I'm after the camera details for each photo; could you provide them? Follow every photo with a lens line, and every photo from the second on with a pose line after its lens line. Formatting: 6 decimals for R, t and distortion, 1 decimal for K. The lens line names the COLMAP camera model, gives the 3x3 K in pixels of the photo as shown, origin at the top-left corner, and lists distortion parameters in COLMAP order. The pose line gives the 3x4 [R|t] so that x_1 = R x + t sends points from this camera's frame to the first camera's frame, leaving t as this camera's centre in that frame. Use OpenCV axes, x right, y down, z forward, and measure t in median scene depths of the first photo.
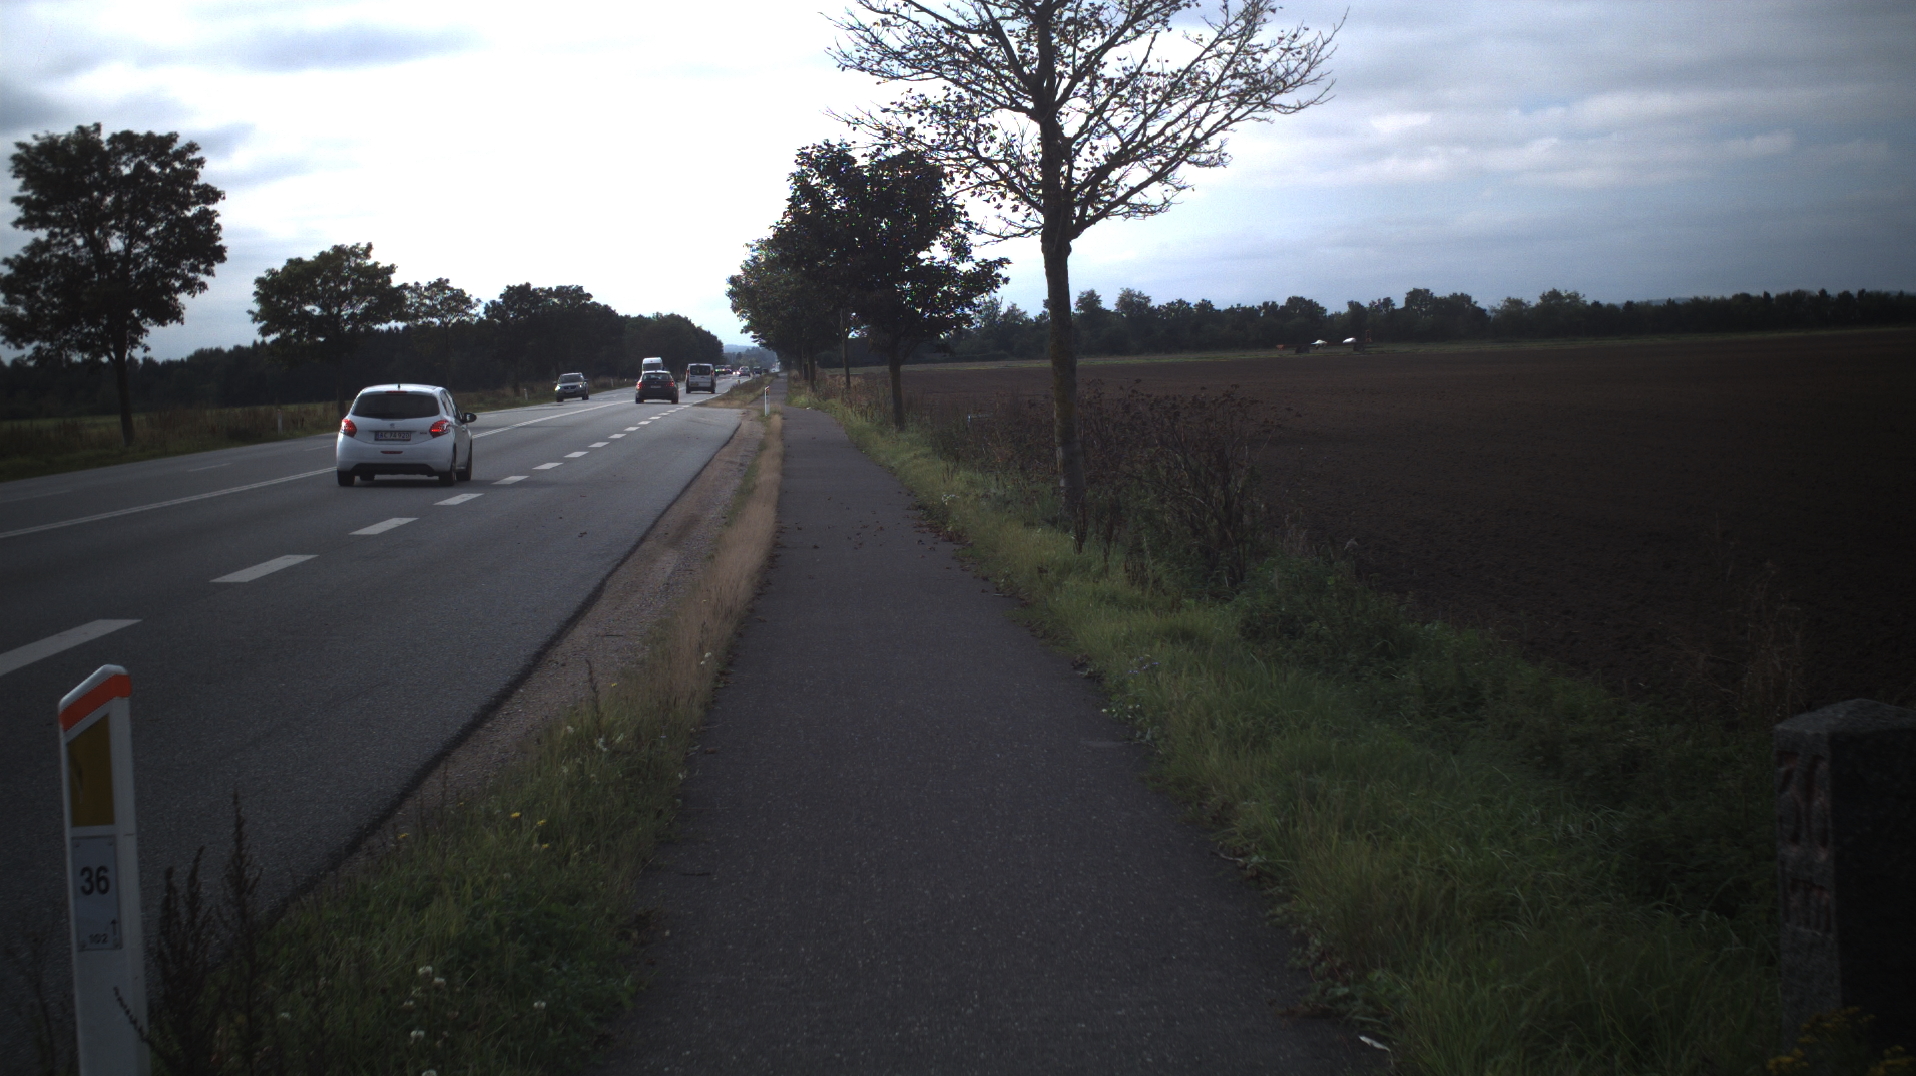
lens RADIAL K [[3948.5, 0, 958.0], [0, 3948.5, 538.0], [0, 0, 1]] dist [-0.188166, -0.450160]
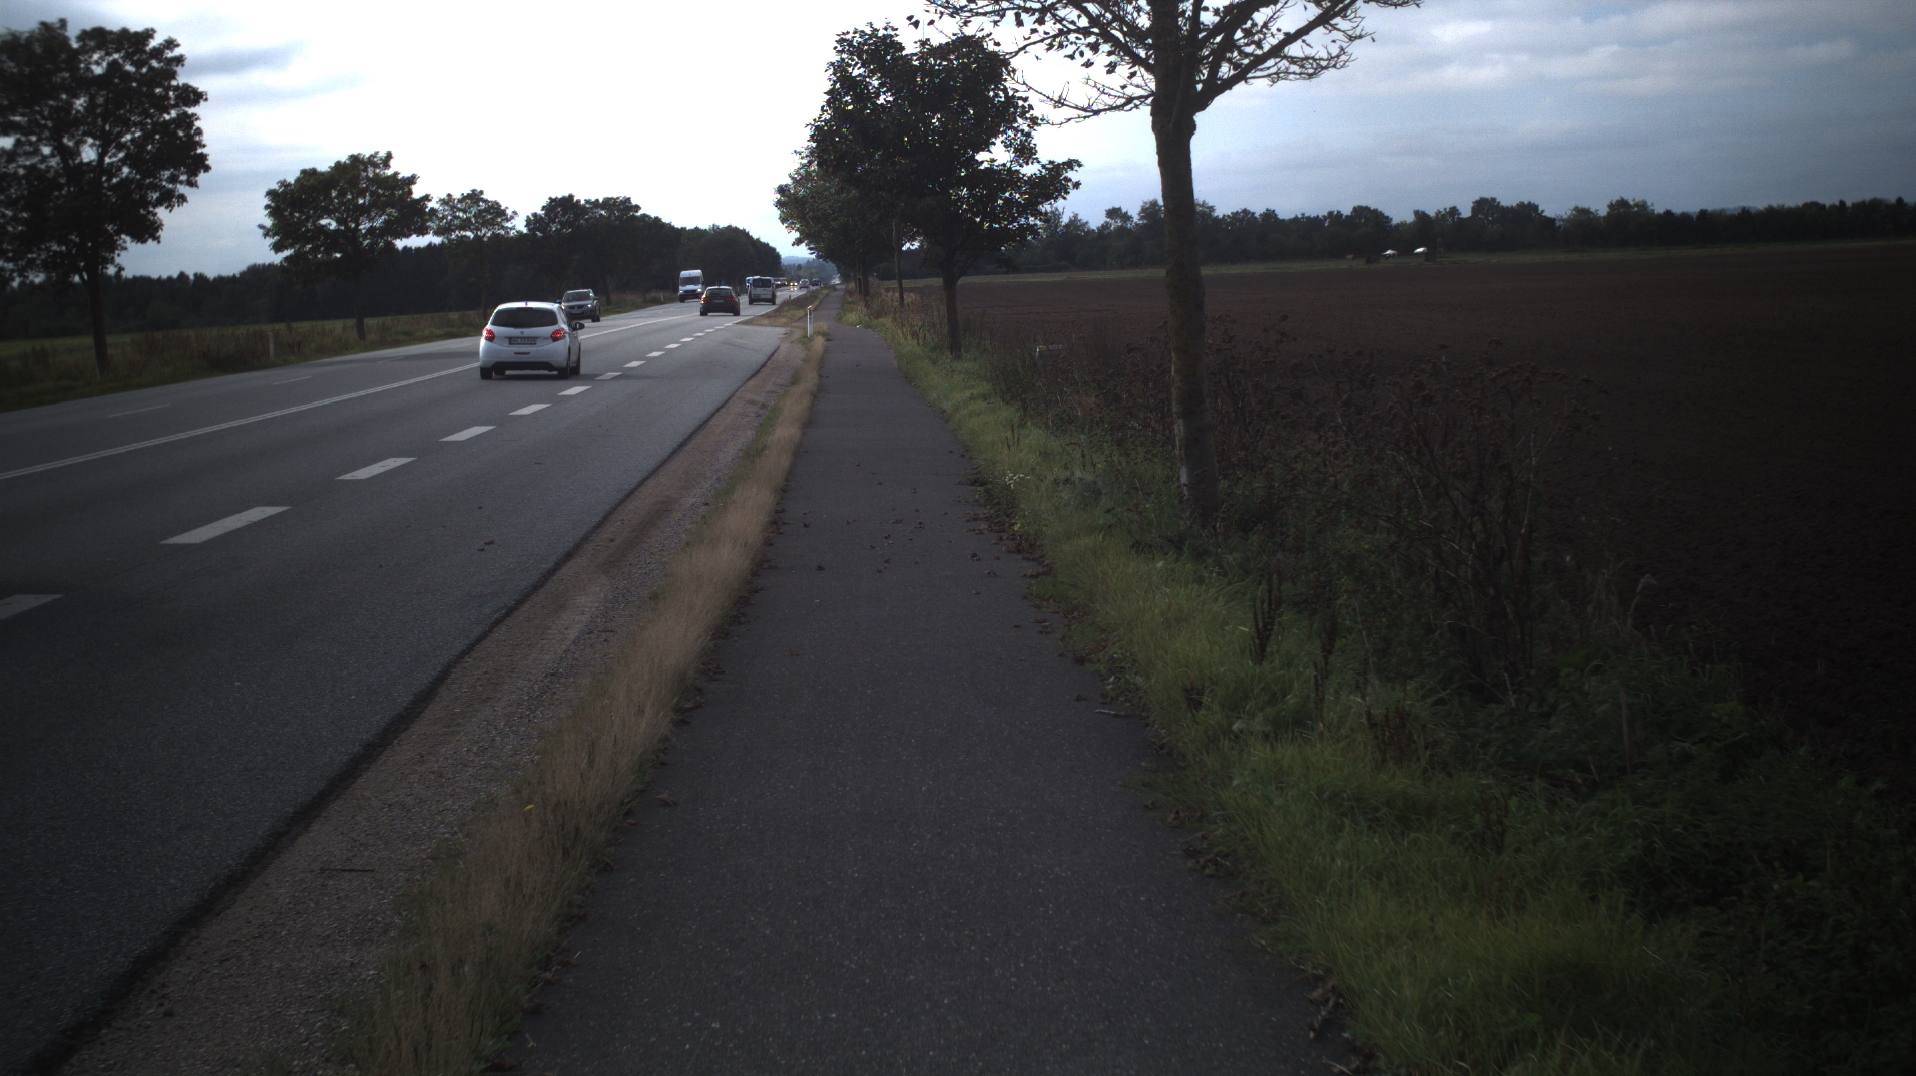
lens RADIAL K [[3539.9, 0, 958.0], [0, 3539.9, 538.0], [0, 0, 1]] dist [-0.216027, 0.272792]
pose [[0.999852, -0.003181, -0.016894, -0.000875], [0.003714, 0.999494, 0.031603, -0.009240], [0.016785, -0.031661, 0.999358, 0.165266]]
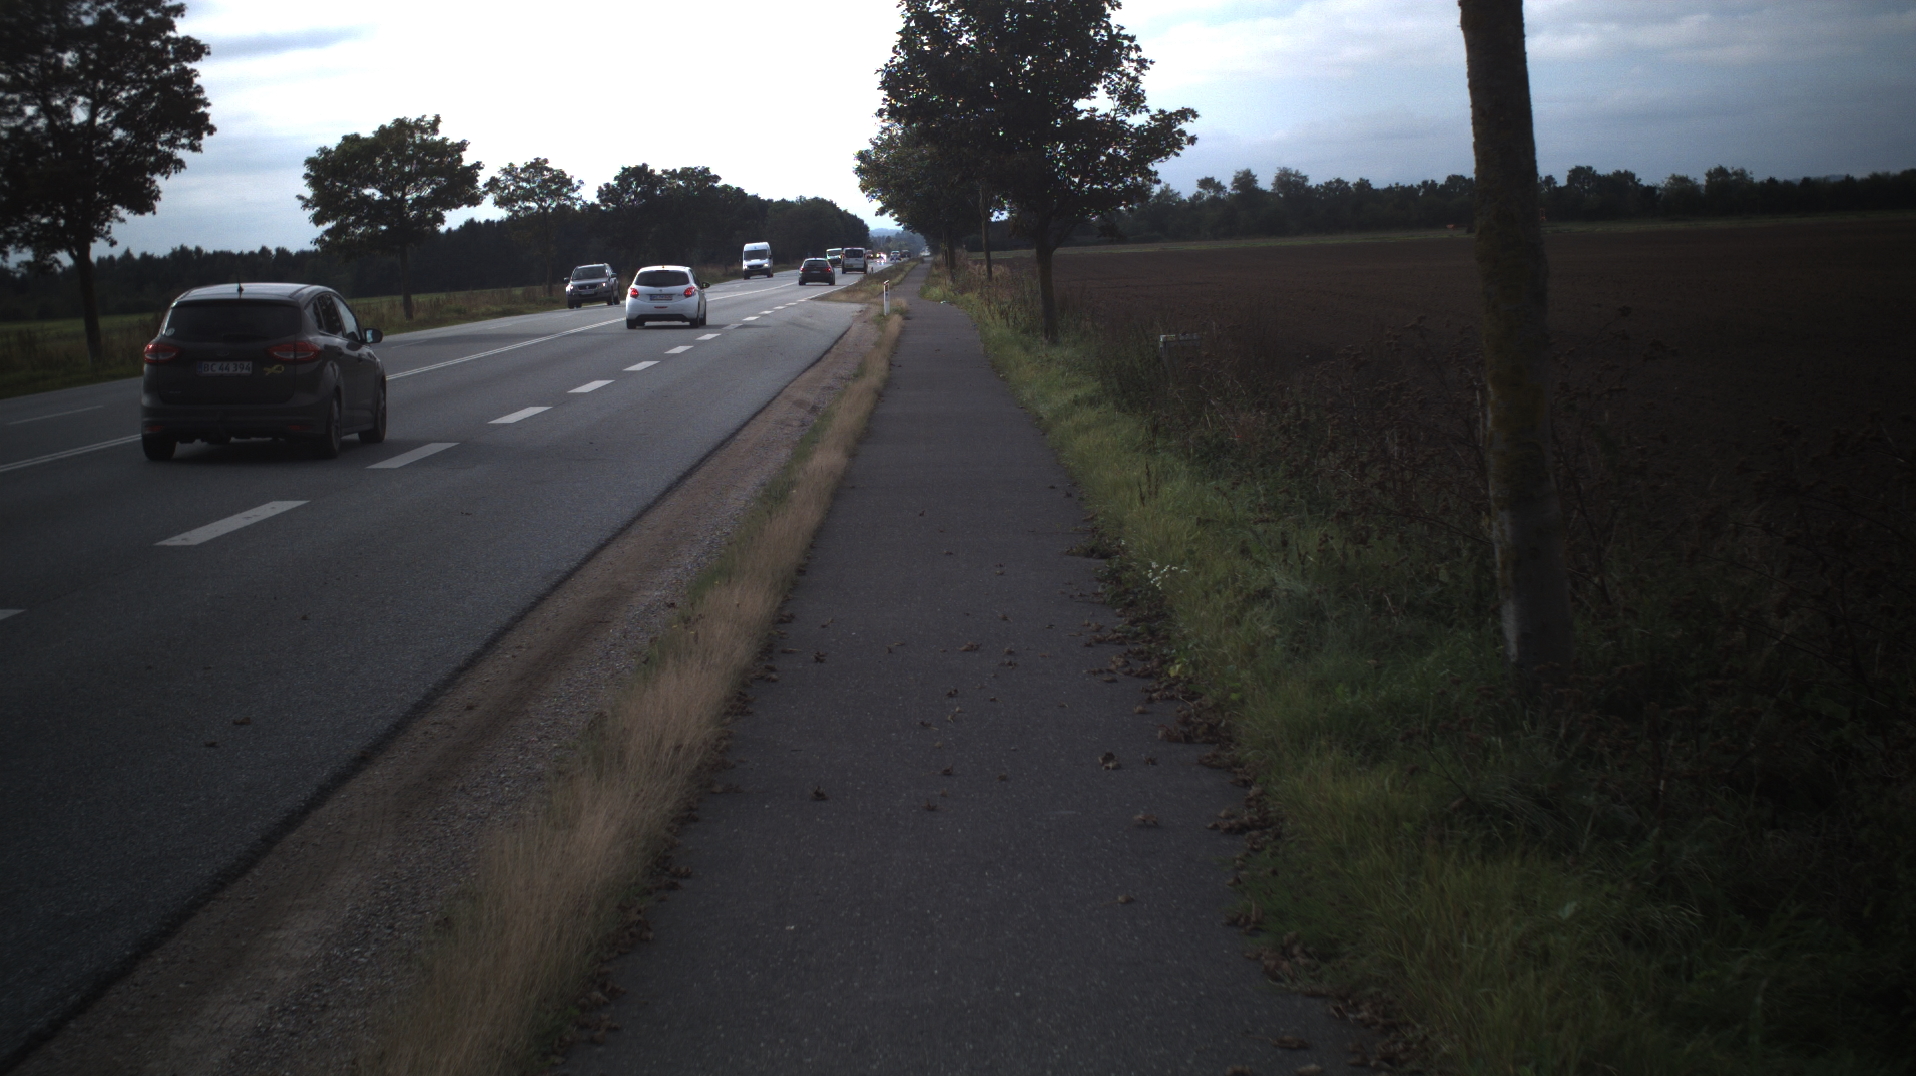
lens RADIAL K [[3197.5, 0, 958.0], [0, 3197.5, 538.0], [0, 0, 1]] dist [-0.182600, 0.089526]
pose [[0.999012, -0.005204, -0.044135, -0.004510], [0.007316, 0.998829, 0.047829, -0.014647], [0.043835, -0.048104, 0.997880, 0.301380]]
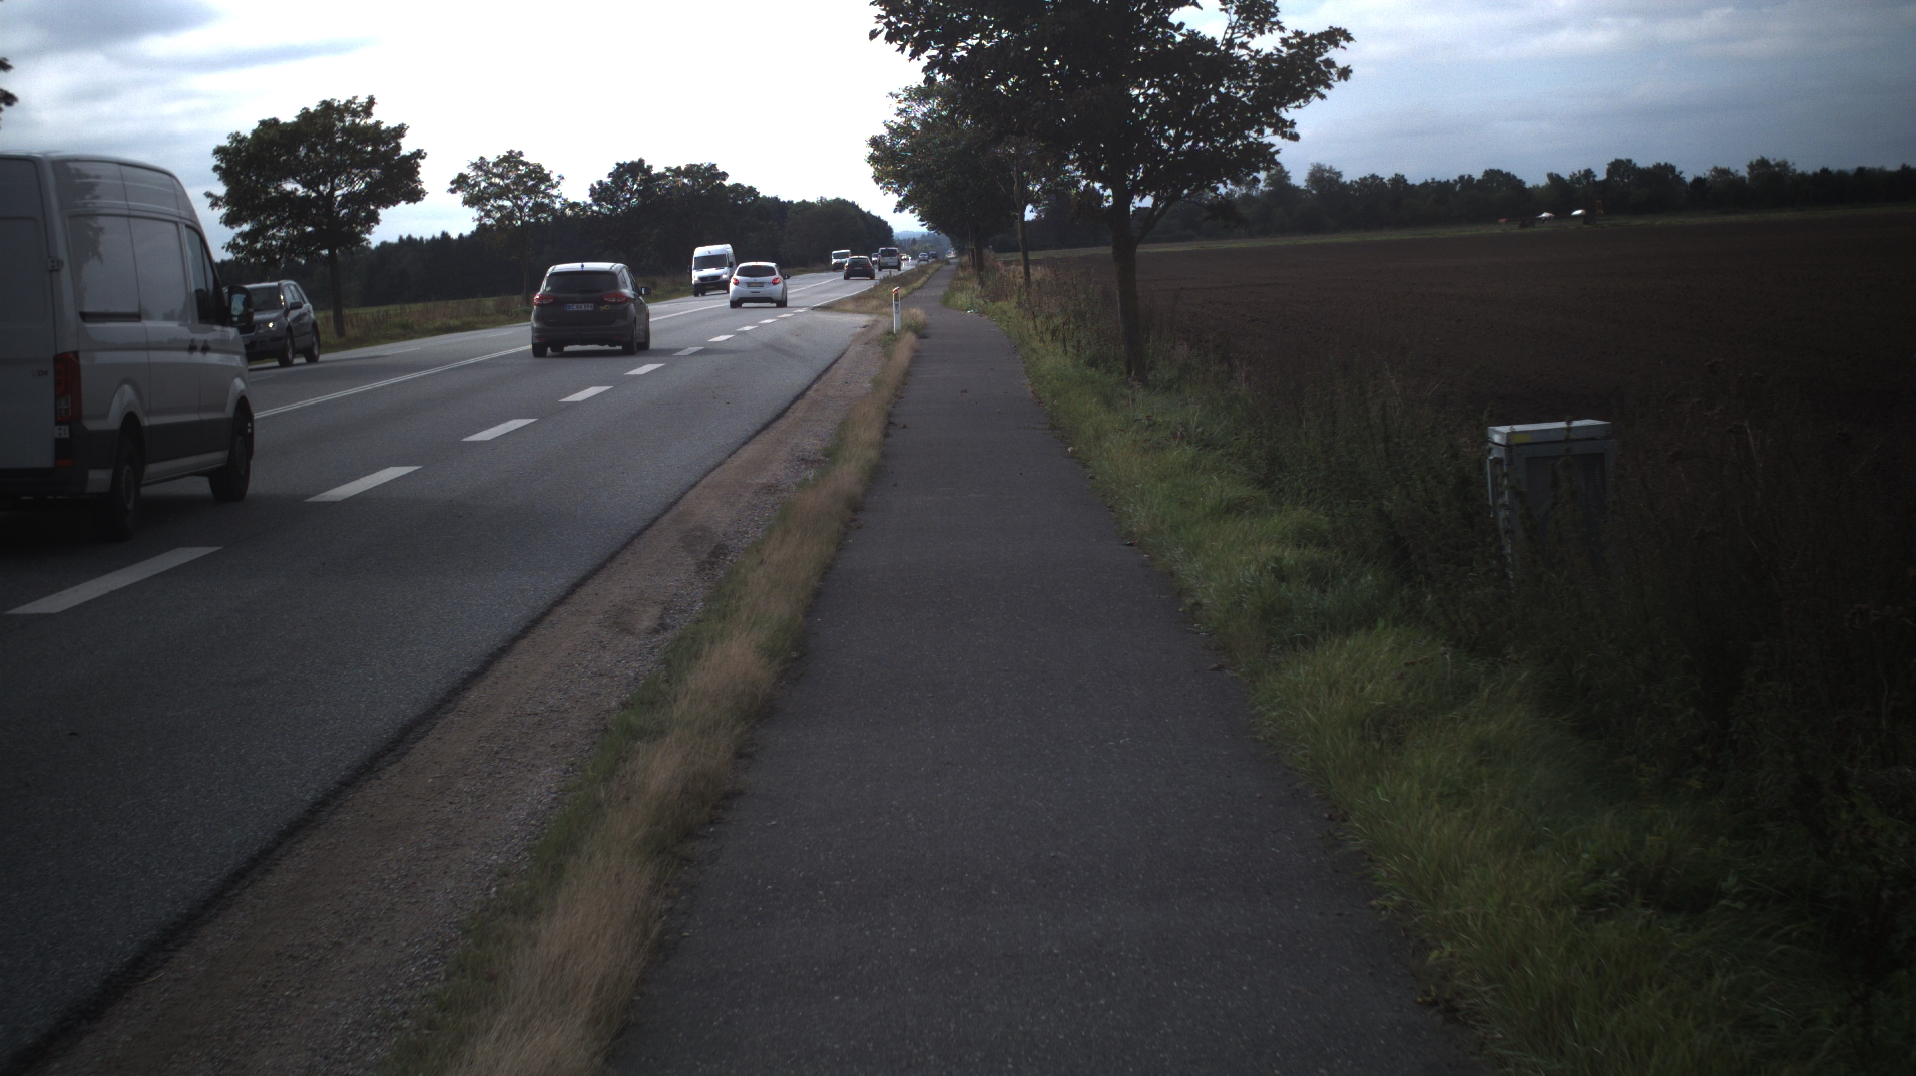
lens RADIAL K [[2690.5, 0, 956.5], [0, 2690.5, 459.0], [0, 0, 1]] dist [-0.151949, 0.018638]
pose [[0.998426, -0.015317, -0.053959, -0.014625], [0.017149, 0.999286, 0.033659, -0.022225], [0.053405, -0.034532, 0.997976, 0.506365]]
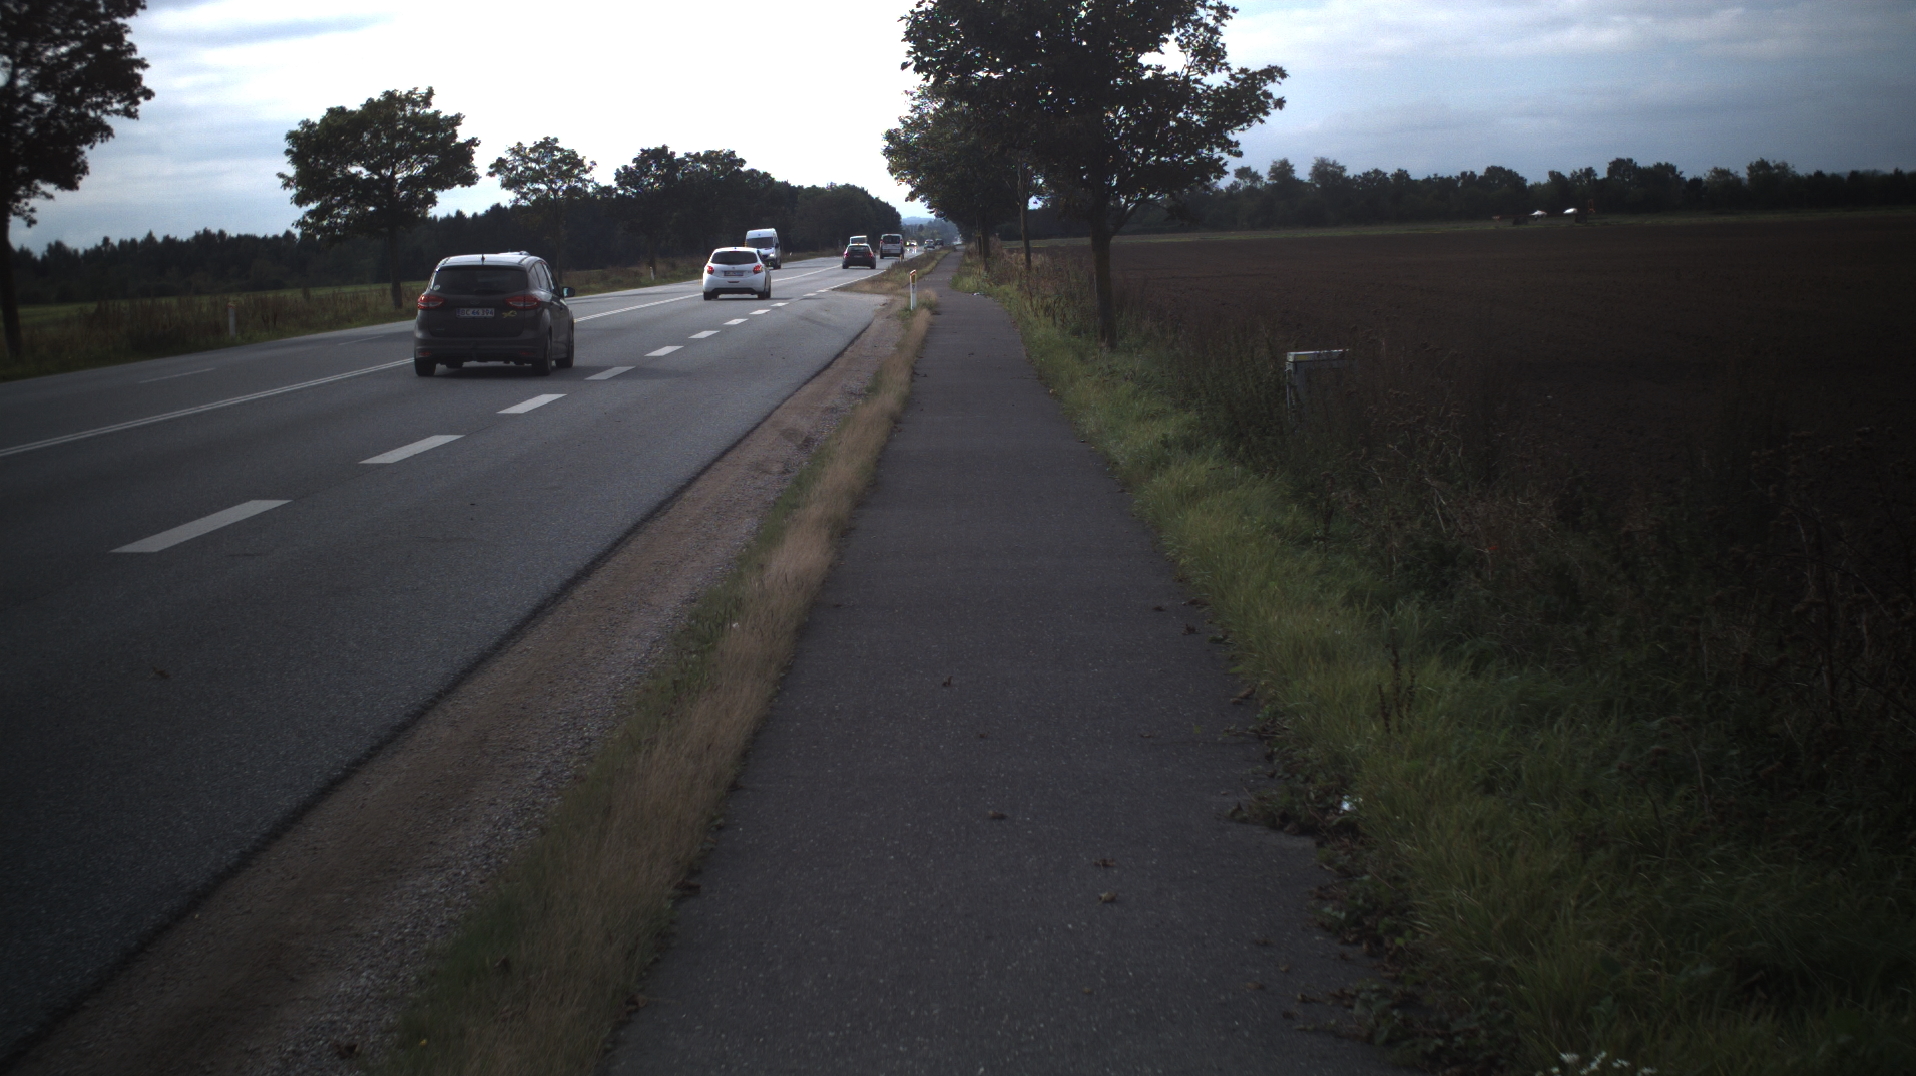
lens RADIAL K [[2919.6, 0, 959.3], [0, 2919.6, 496.9], [0, 0, 1]] dist [-0.165749, 0.017963]
pose [[0.998580, 0.002060, -0.053240, -0.010472], [0.000359, 0.998969, 0.045394, -0.018572], [0.053279, -0.045348, 0.997549, 0.413300]]
